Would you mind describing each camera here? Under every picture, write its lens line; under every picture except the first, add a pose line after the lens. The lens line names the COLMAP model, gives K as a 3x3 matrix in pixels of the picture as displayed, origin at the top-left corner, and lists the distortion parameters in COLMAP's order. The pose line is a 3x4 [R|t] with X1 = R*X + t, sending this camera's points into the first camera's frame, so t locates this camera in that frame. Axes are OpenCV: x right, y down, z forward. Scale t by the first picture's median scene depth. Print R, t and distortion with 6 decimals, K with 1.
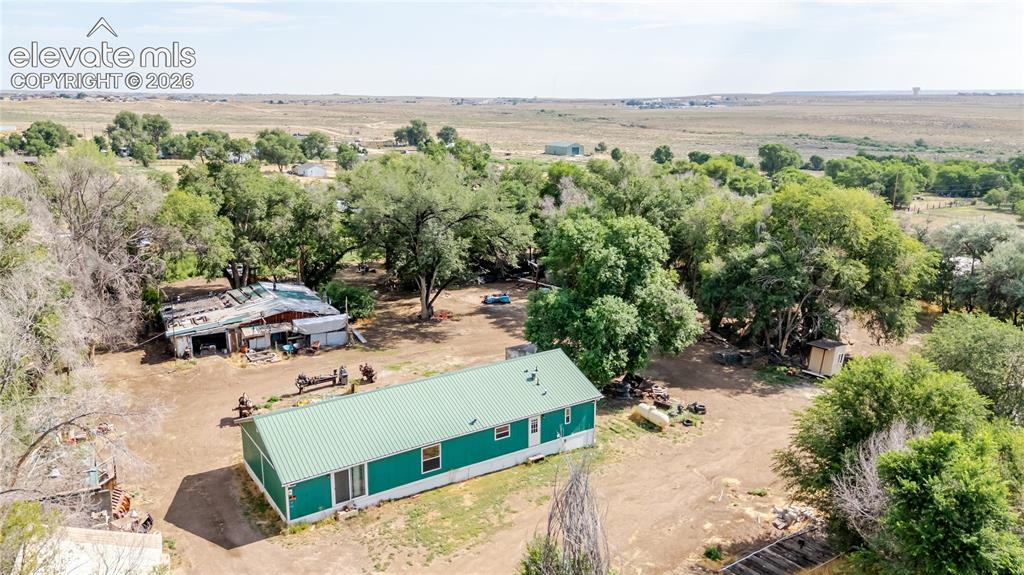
lens RADIAL K [[751.5, 0, 515.4], [0, 751.5, 283.4], [0, 0, 1]] dist [0.085201, -0.084250]
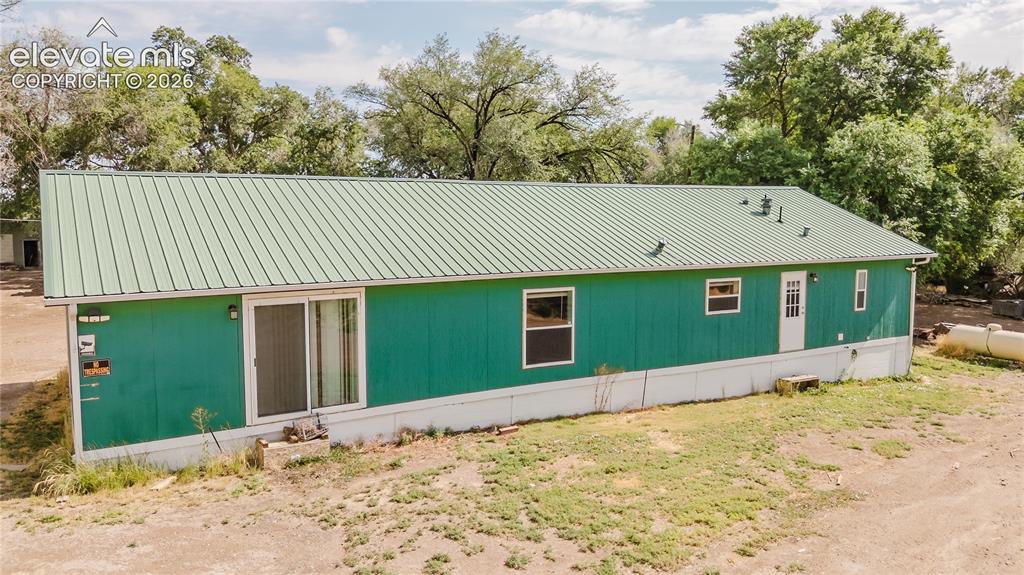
lens RADIAL K [[751.5, 0, 513.0], [0, 751.5, 284.7], [0, 0, 1]] dist [0.085201, -0.084250]
pose [[0.998348, -0.000276, -0.057453, -0.068772], [-0.008002, 0.989573, -0.143811, 0.166846], [0.056894, 0.144033, 0.987936, 0.411624]]
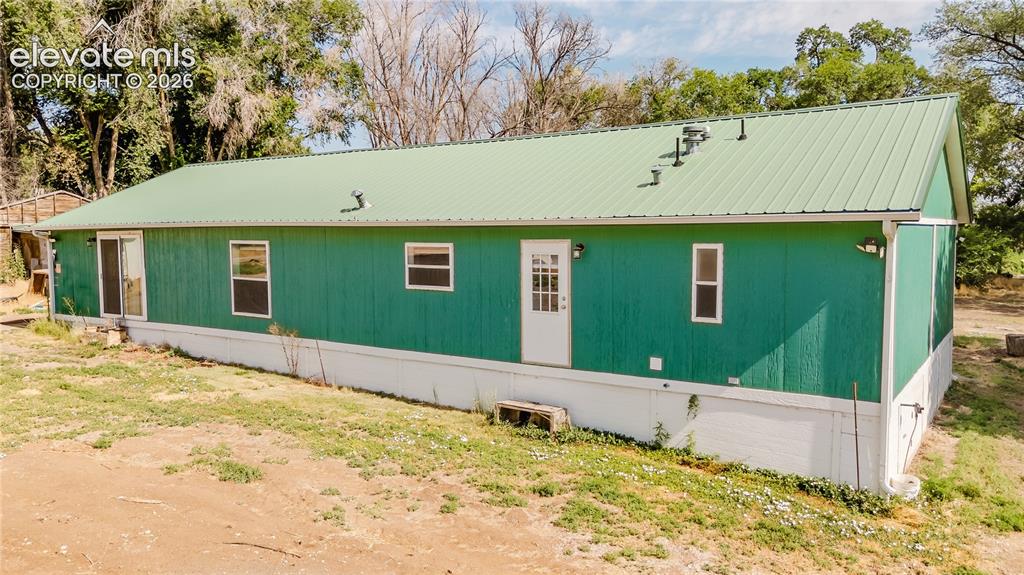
lens RADIAL K [[751.5, 0, 509.6], [0, 751.5, 289.2], [0, 0, 1]] dist [0.085201, -0.084250]
pose [[0.376925, 0.063211, -0.924085, 0.175879], [-0.213375, 0.976761, -0.020219, 0.138004], [0.901332, 0.204797, 0.381653, 0.618897]]
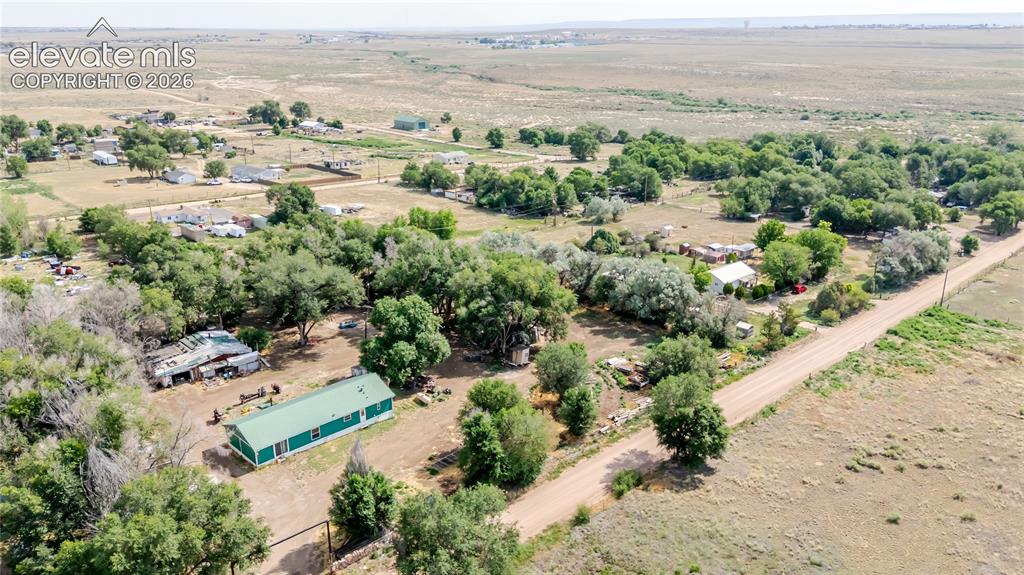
lens RADIAL K [[751.5, 0, 517.6], [0, 751.5, 282.9], [0, 0, 1]] dist [0.085201, -0.084250]
pose [[0.983047, -0.066936, 0.170696, 0.082556], [0.051809, 0.994448, 0.091589, -0.256989], [-0.175879, -0.081193, 0.981058, -0.852531]]
